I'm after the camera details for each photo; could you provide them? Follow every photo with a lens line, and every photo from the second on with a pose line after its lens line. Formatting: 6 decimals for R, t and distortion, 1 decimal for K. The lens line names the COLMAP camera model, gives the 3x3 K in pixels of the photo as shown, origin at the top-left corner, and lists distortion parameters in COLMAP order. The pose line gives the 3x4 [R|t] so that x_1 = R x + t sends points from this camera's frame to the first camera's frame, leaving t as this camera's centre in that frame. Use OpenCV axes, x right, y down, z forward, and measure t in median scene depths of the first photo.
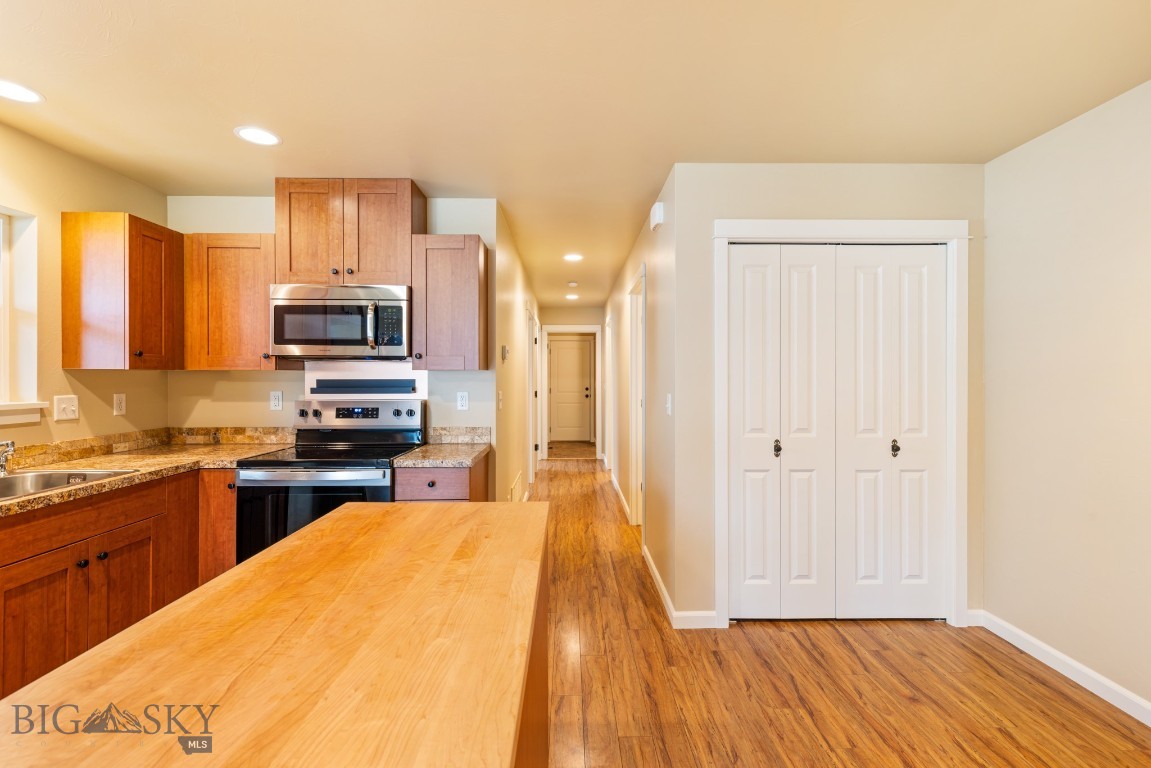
lens RADIAL K [[523.9, 0, 585.6], [0, 523.9, 377.9], [0, 0, 1]] dist [0.009380, -0.001620]
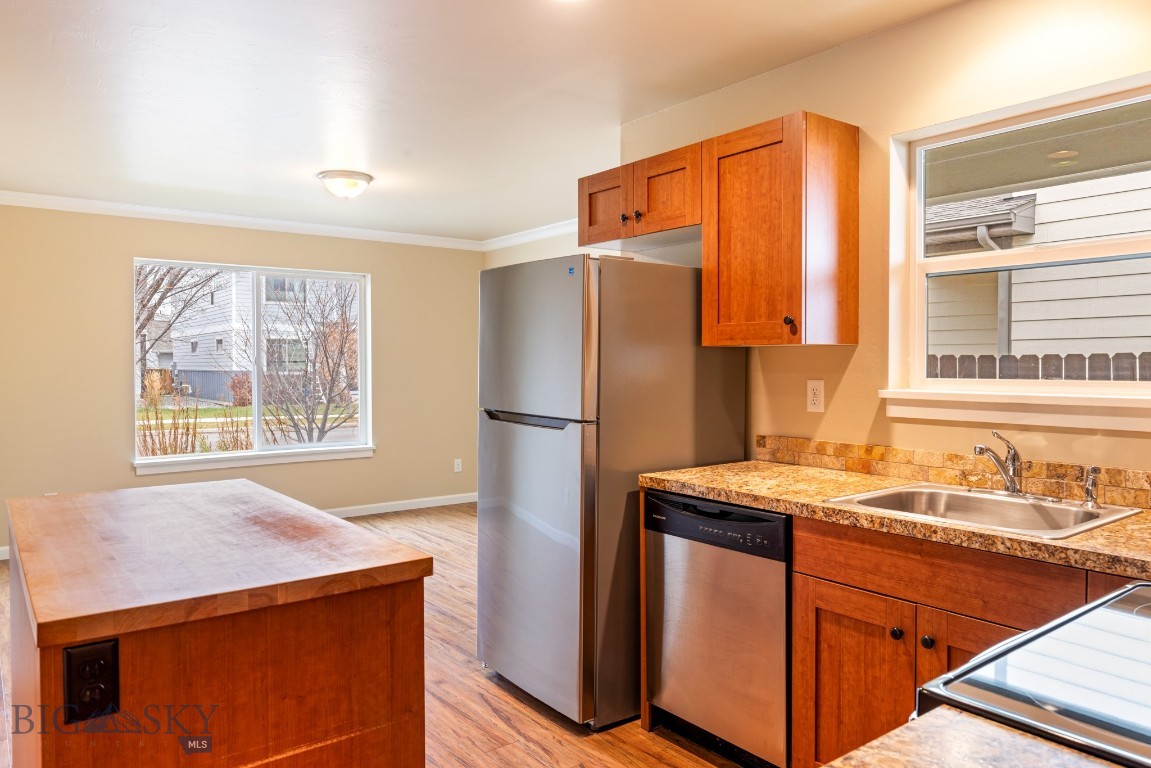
lens RADIAL K [[794.4, 0, 578.1], [0, 794.4, 375.7], [0, 0, 1]] dist [0.011247, -0.003800]
pose [[-0.802431, 0.012861, -0.596606, -0.021503], [0.000101, 0.999771, 0.021416, 0.002695], [0.596744, 0.017125, -0.802249, 1.182130]]
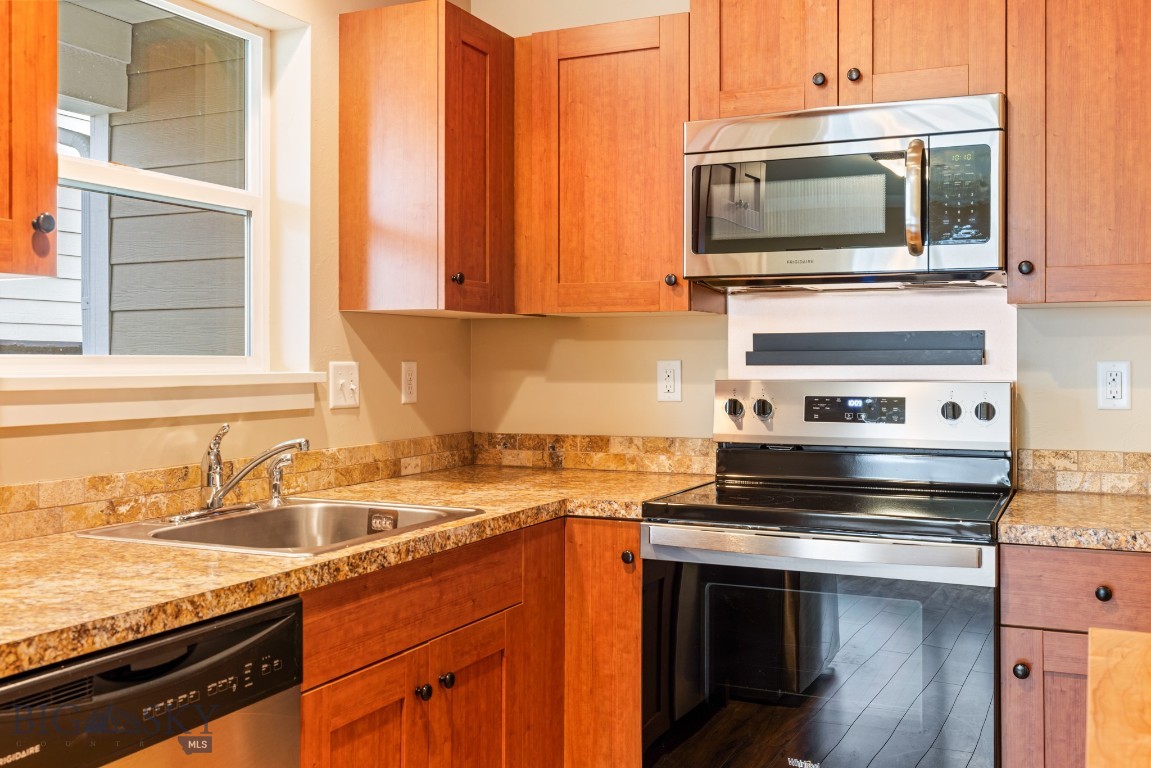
lens RADIAL K [[1123.6, 0, 586.3], [0, 1123.6, 357.4], [0, 0, 1]] dist [0.016179, 0.000000]
pose [[0.900477, -0.001834, -0.434899, -0.271549], [-0.000571, 0.999985, -0.005400, 0.034452], [0.434902, 0.005110, 0.900463, 0.090634]]
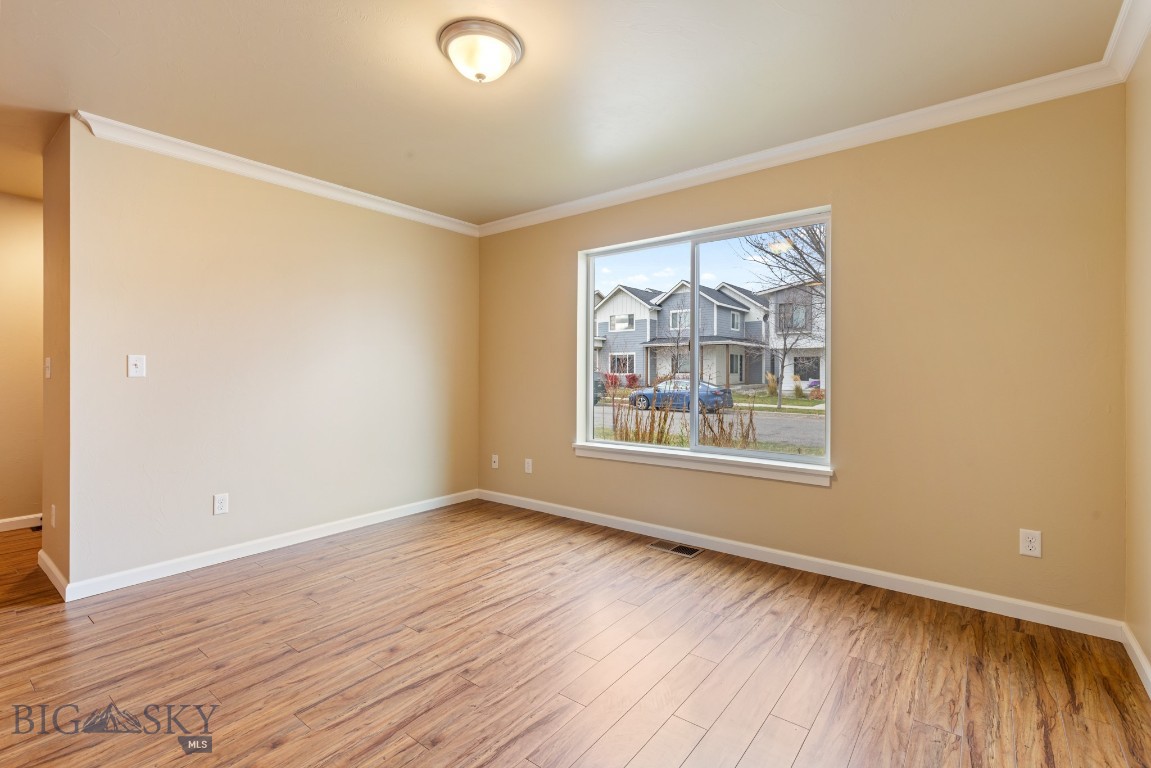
lens RADIAL K [[523.9, 0, 570.9], [0, 523.9, 372.3], [0, 0, 1]] dist [0.009380, -0.001620]
pose [[-0.774018, 0.003649, 0.633153, -1.294410], [0.008188, 0.999957, 0.004248, 0.072707], [-0.633111, 0.008472, -0.774015, -0.079671]]
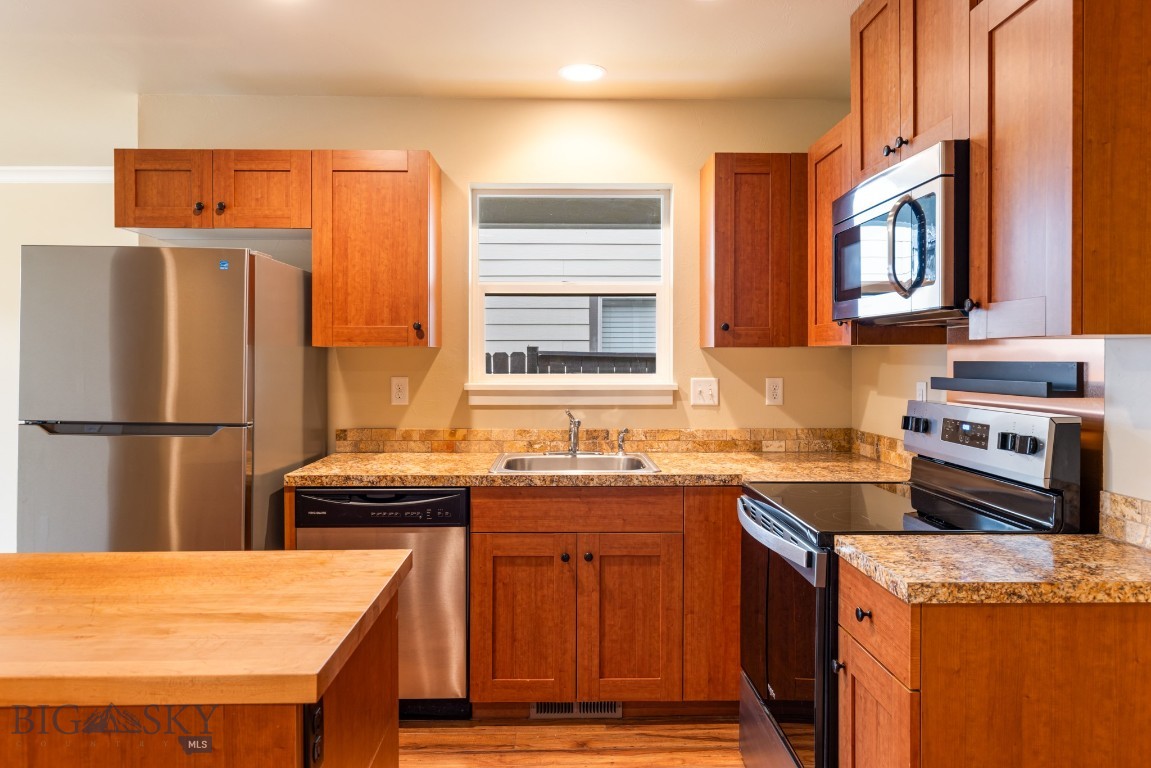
lens RADIAL K [[794.4, 0, 573.0], [0, 794.4, 366.2], [0, 0, 1]] dist [0.011247, -0.003800]
pose [[-0.001808, 0.011341, -0.999934, 0.336008], [-0.003016, 0.999931, 0.011346, -0.000509], [0.999994, 0.003036, -0.001774, 0.767517]]
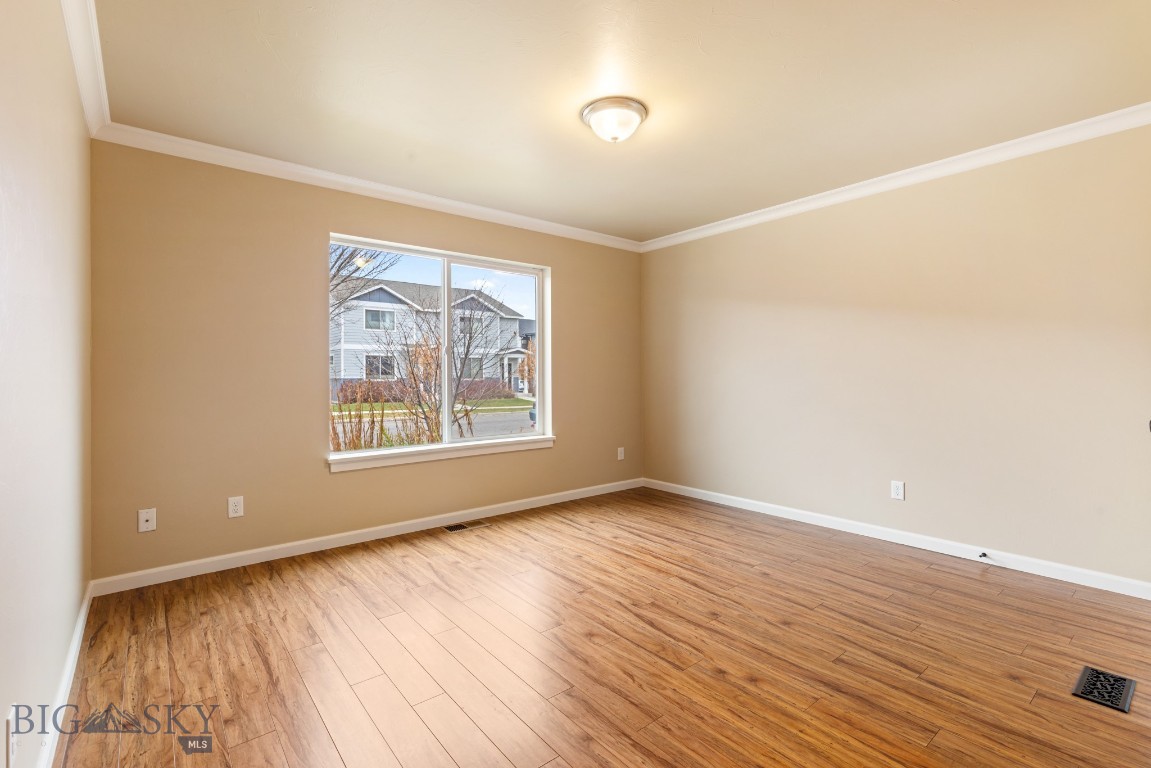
lens RADIAL K [[523.9, 0, 576.8], [0, 523.9, 378.6], [0, 0, 1]] dist [0.009380, -0.001620]
pose [[-0.783229, 0.011339, -0.621630, -0.020002], [0.002041, 0.999875, 0.015666, 0.068586], [0.621730, 0.011001, -0.783154, 0.125824]]
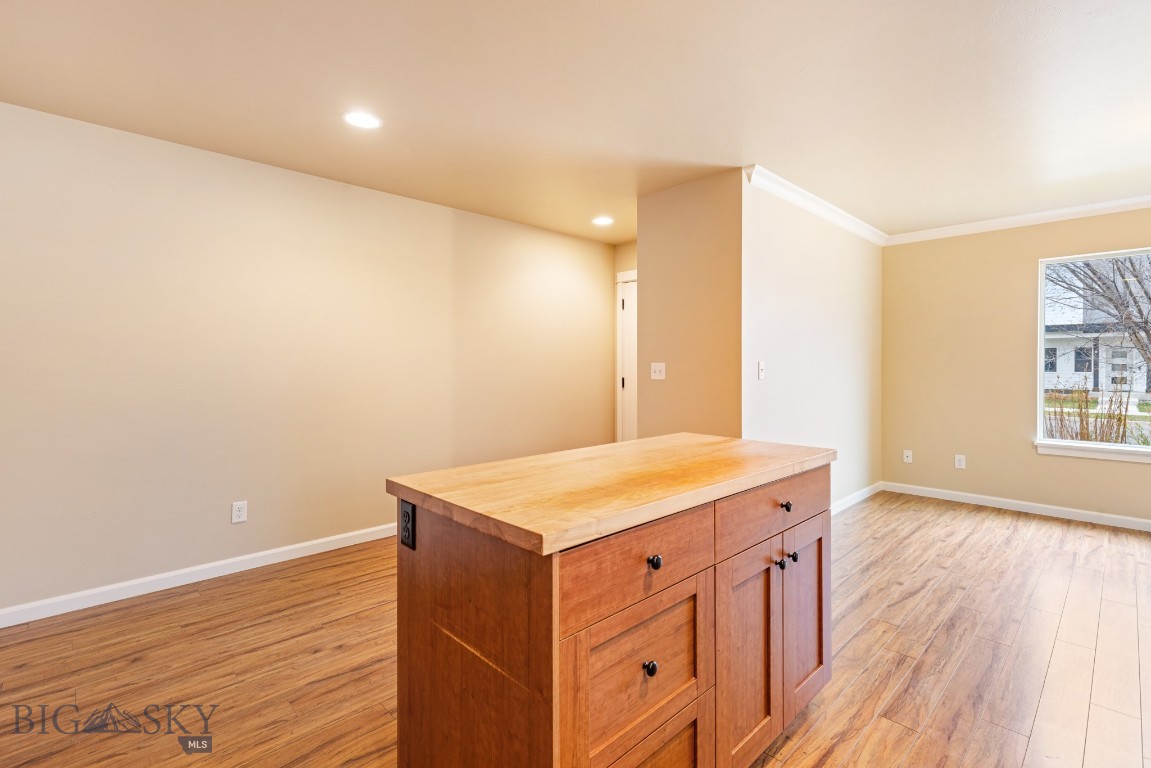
lens RADIAL K [[523.9, 0, 581.3], [0, 523.9, 368.8], [0, 0, 1]] dist [0.009380, -0.001620]
pose [[-0.686182, -0.003471, 0.727422, -0.560301], [0.004943, 0.999943, 0.009434, 0.038254], [-0.727413, 0.010069, -0.686126, 0.859365]]
